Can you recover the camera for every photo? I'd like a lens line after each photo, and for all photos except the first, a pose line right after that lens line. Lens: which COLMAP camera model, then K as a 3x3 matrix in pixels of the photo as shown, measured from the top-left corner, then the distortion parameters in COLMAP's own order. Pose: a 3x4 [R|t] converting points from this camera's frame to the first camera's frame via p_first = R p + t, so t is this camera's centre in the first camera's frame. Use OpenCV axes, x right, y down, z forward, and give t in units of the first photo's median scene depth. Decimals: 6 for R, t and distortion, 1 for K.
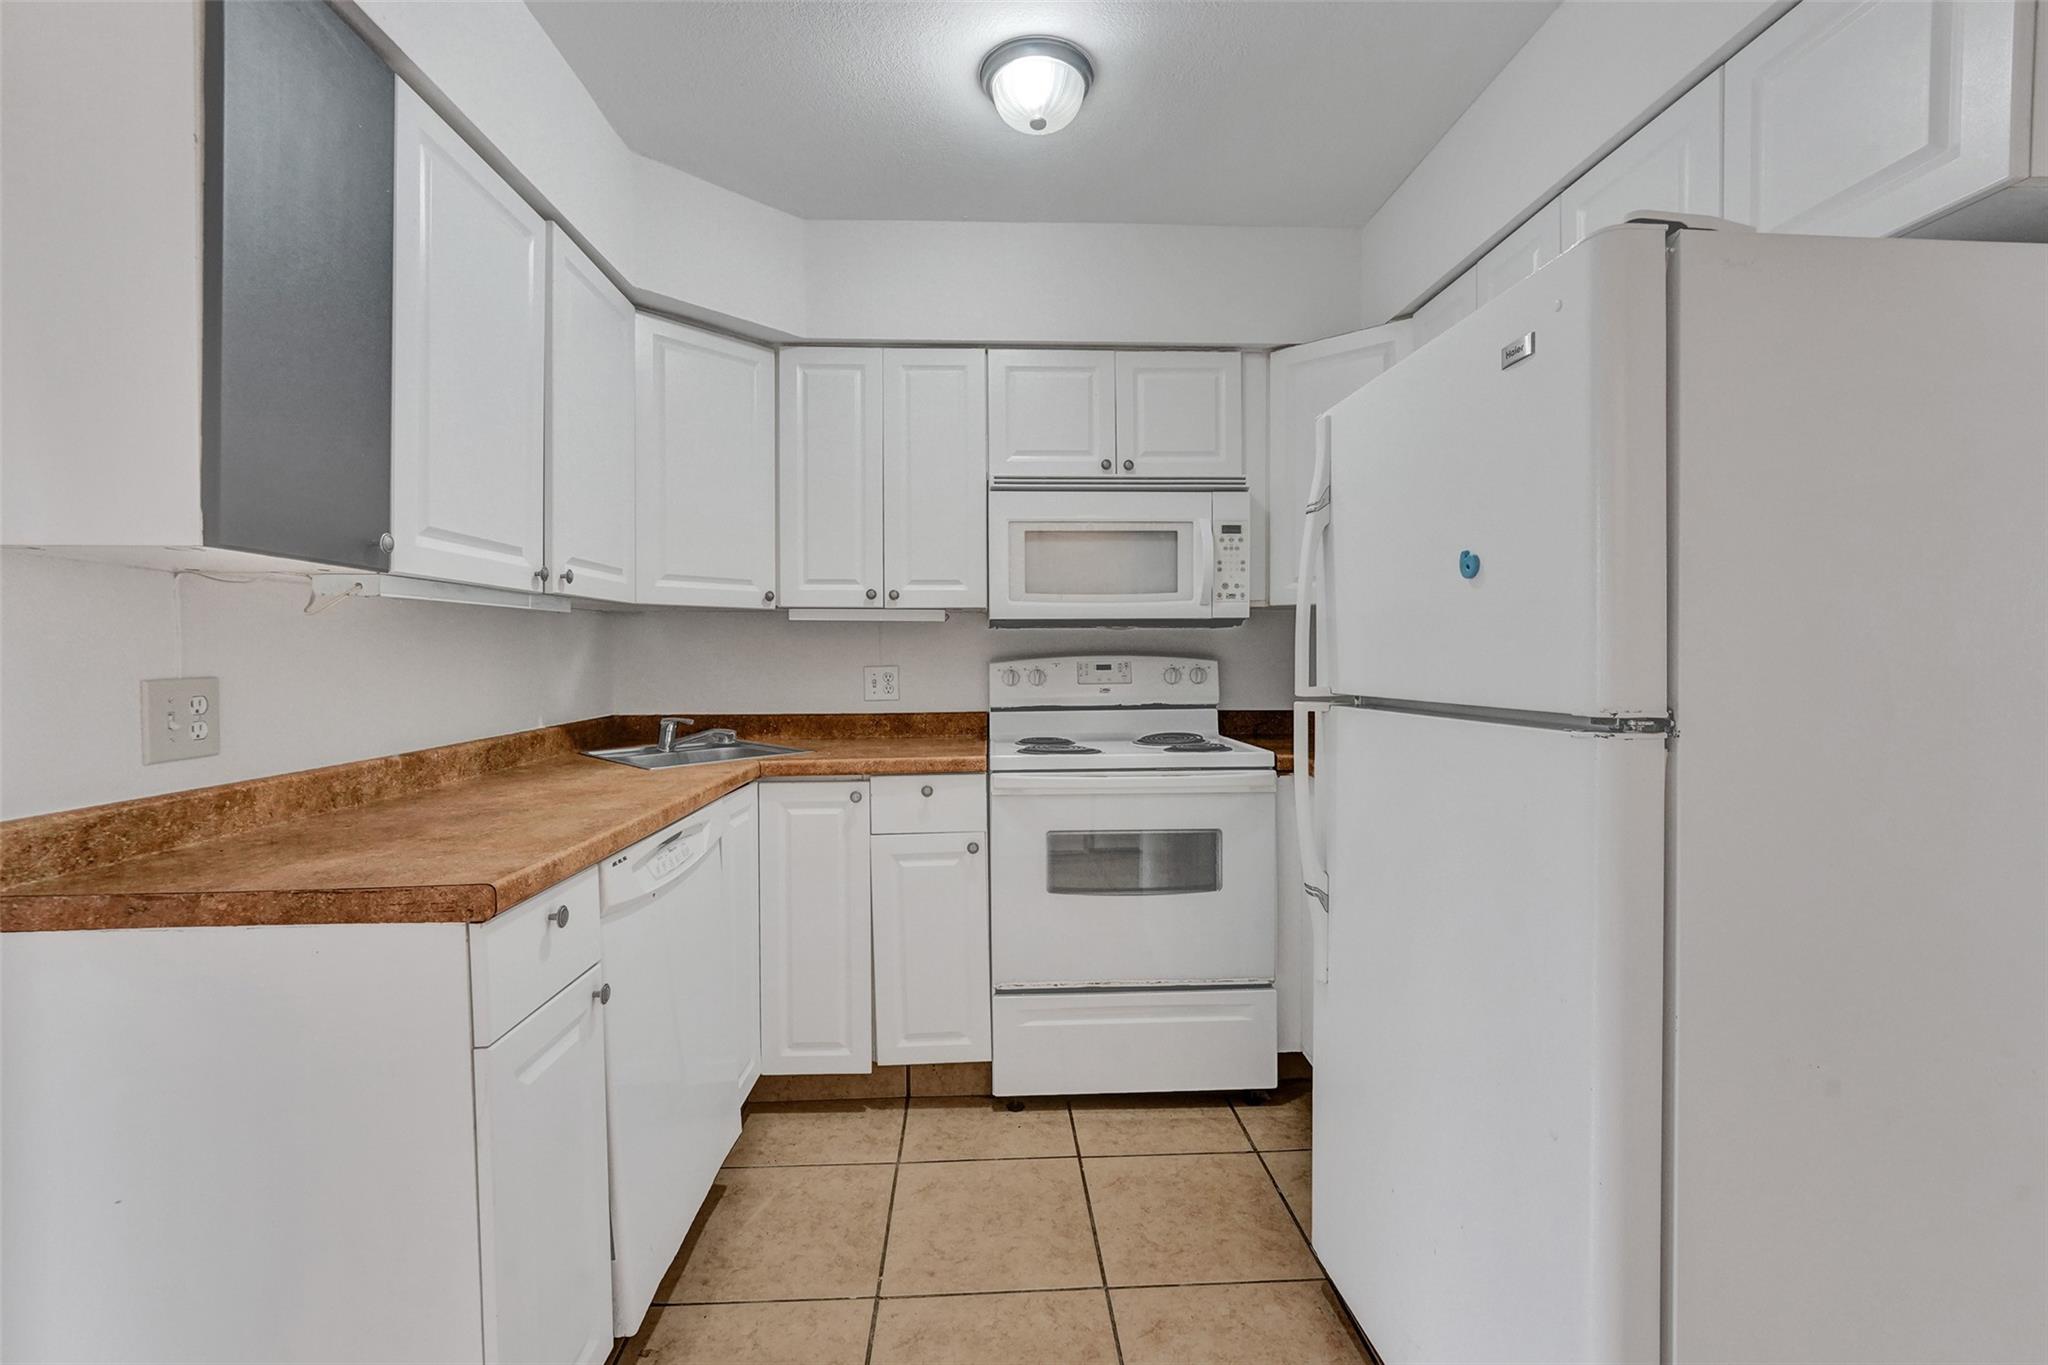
lens RADIAL K [[862.9, 0, 1023.5], [0, 862.9, 655.0], [0, 0, 1]] dist [0.000122, 0.000123]
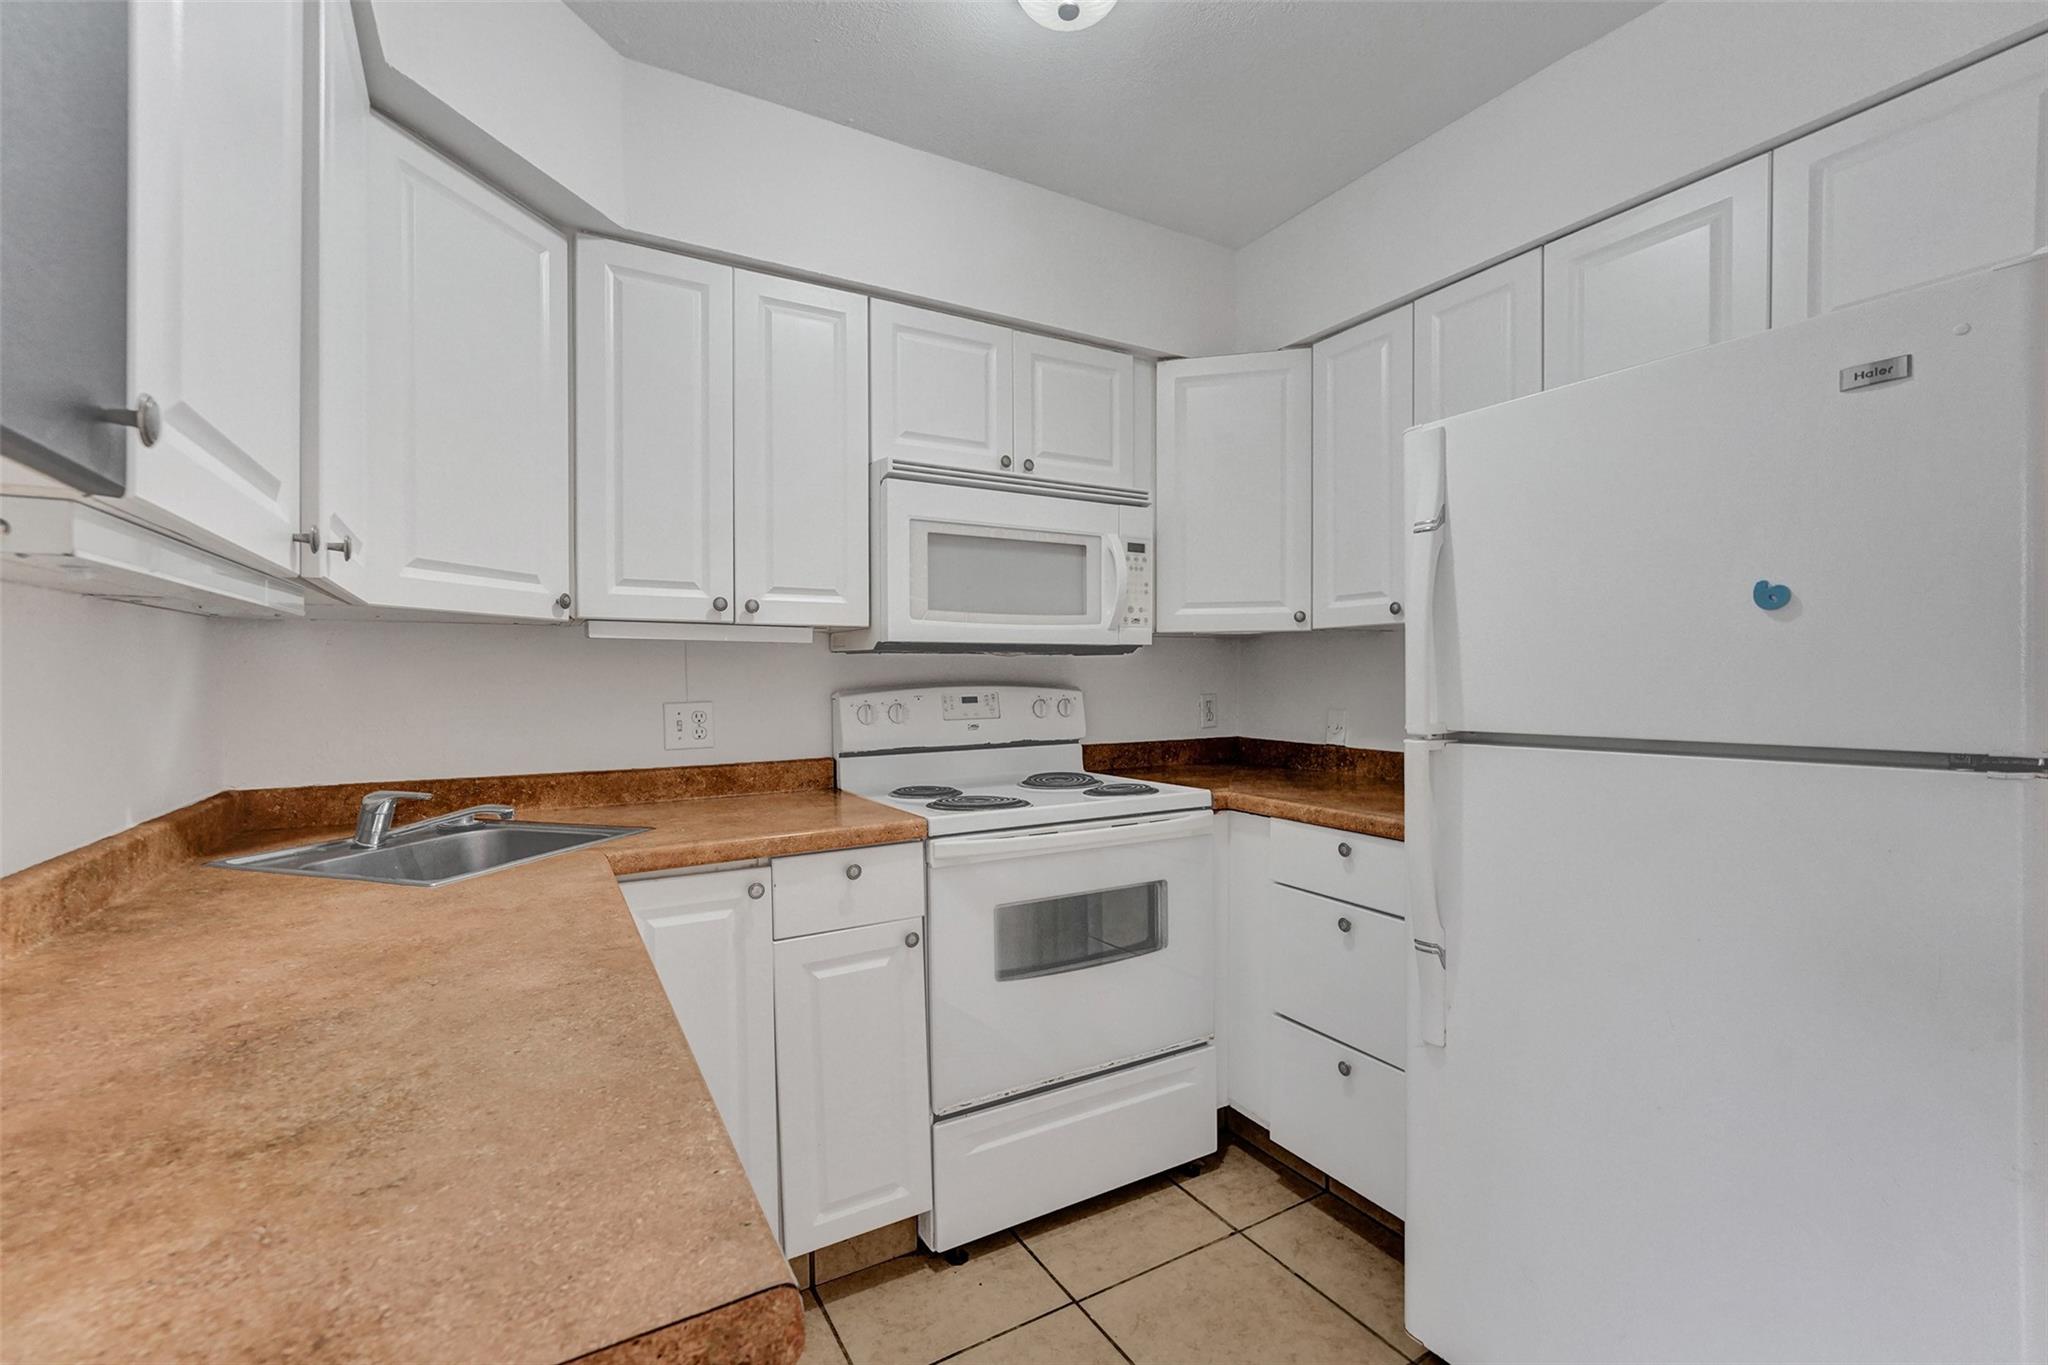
lens RADIAL K [[870.1, 0, 1028.0], [0, 870.1, 682.9], [0, 0, 1]] dist [-0.002045, 0.000340]
pose [[0.889068, -0.003833, 0.457760, -0.285882], [0.002369, 0.999990, 0.003772, -0.006432], [-0.457770, -0.002269, 0.889068, 0.237089]]
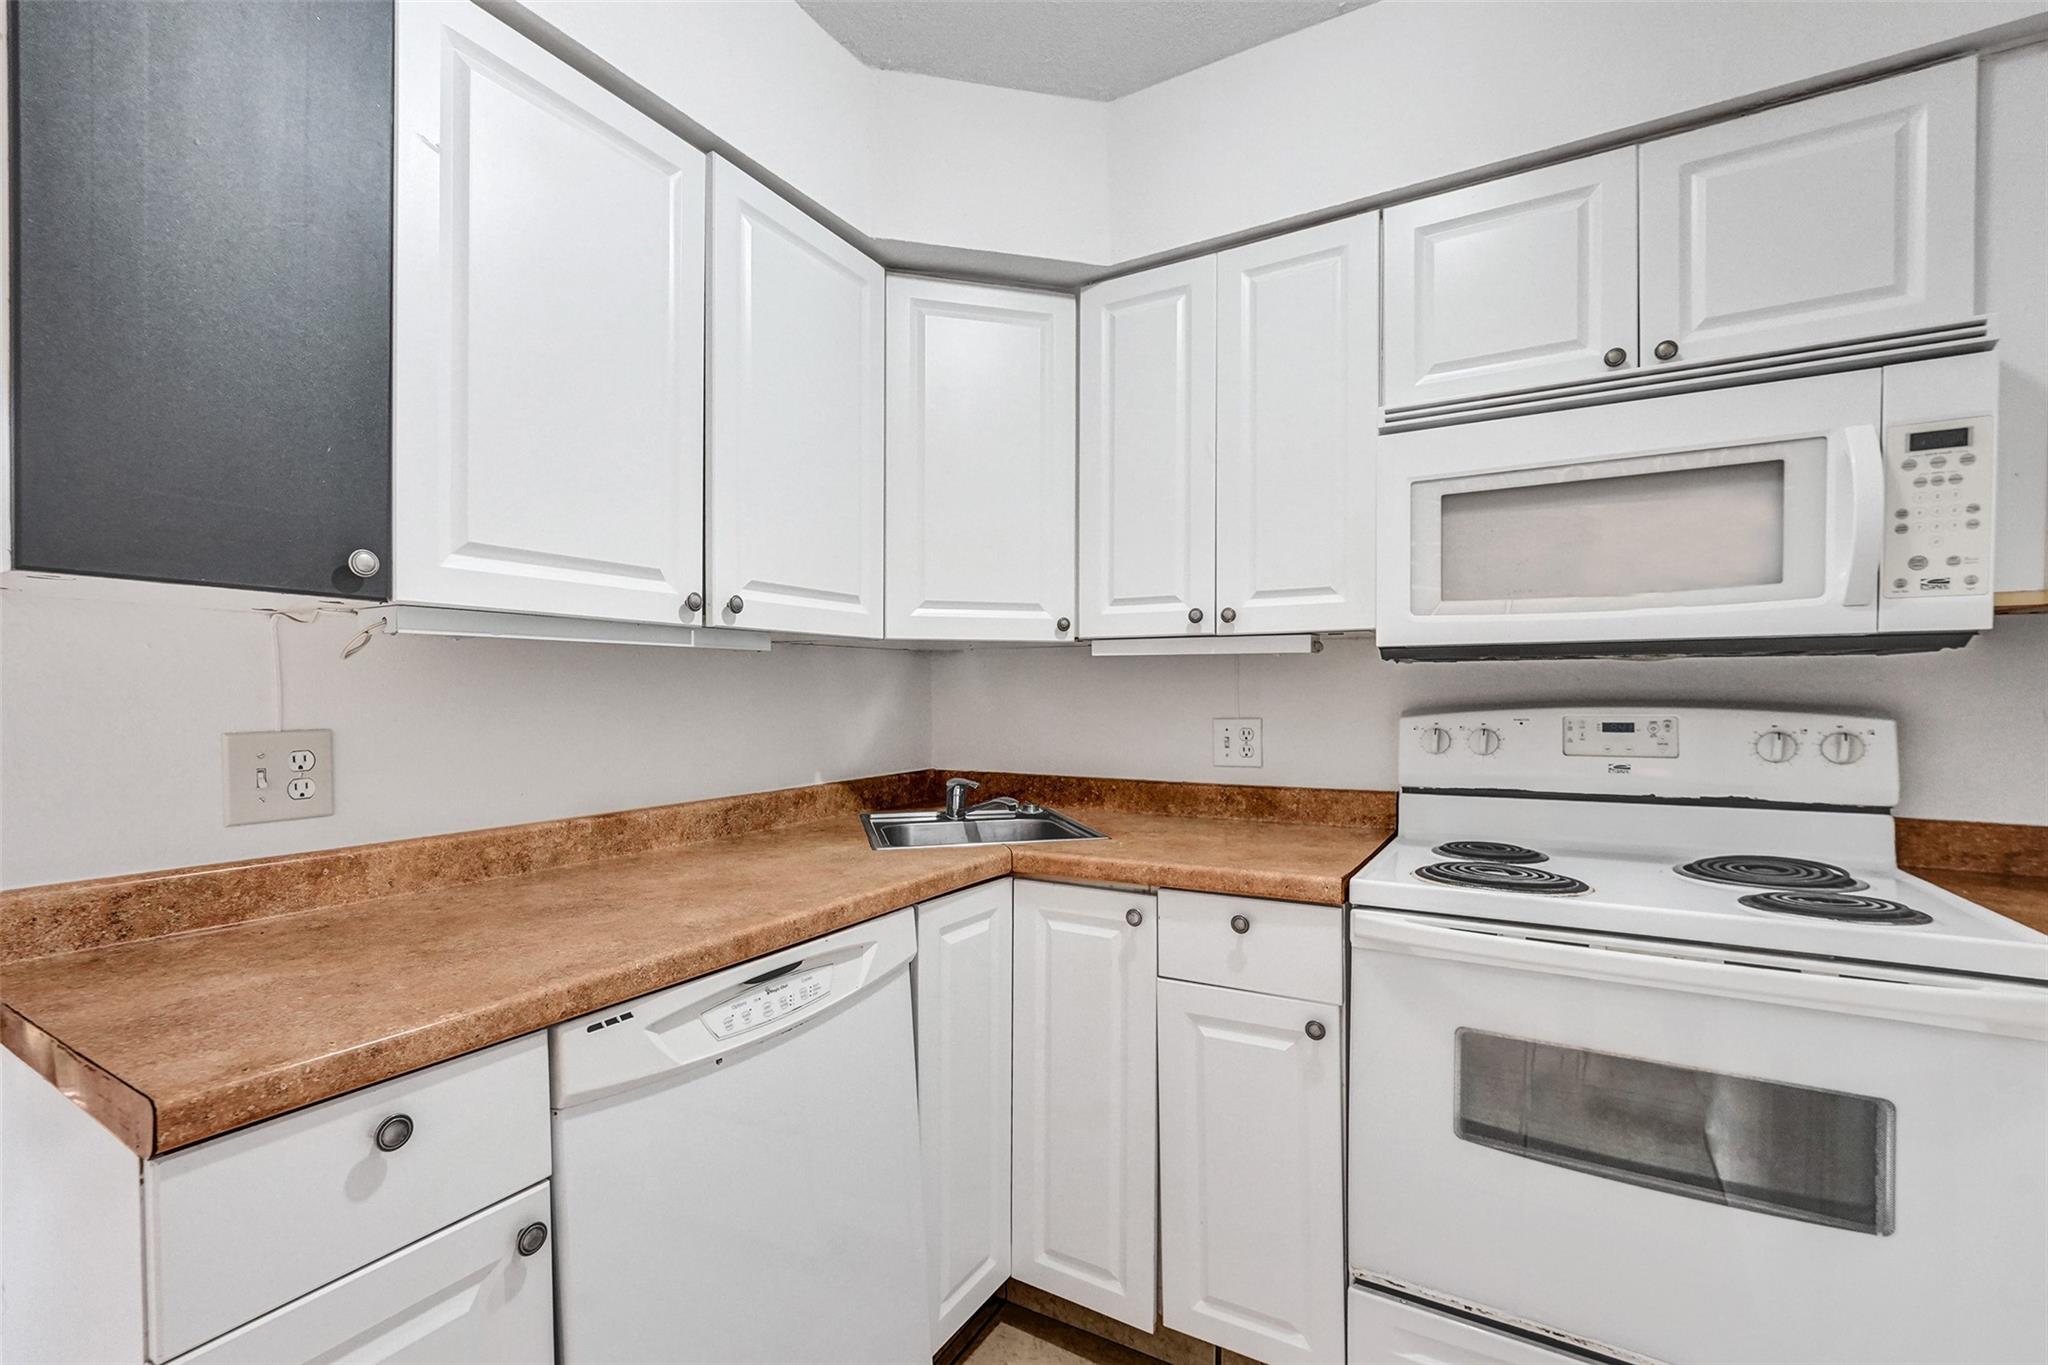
lens RADIAL K [[879.6, 0, 997.8], [0, 879.6, 706.5], [0, 0, 1]] dist [-0.005424, 0.000025]
pose [[0.832916, 0.010825, -0.553293, 0.082378], [-0.003469, 0.999891, 0.014341, -0.007506], [0.553388, -0.010025, 0.832863, 0.333273]]
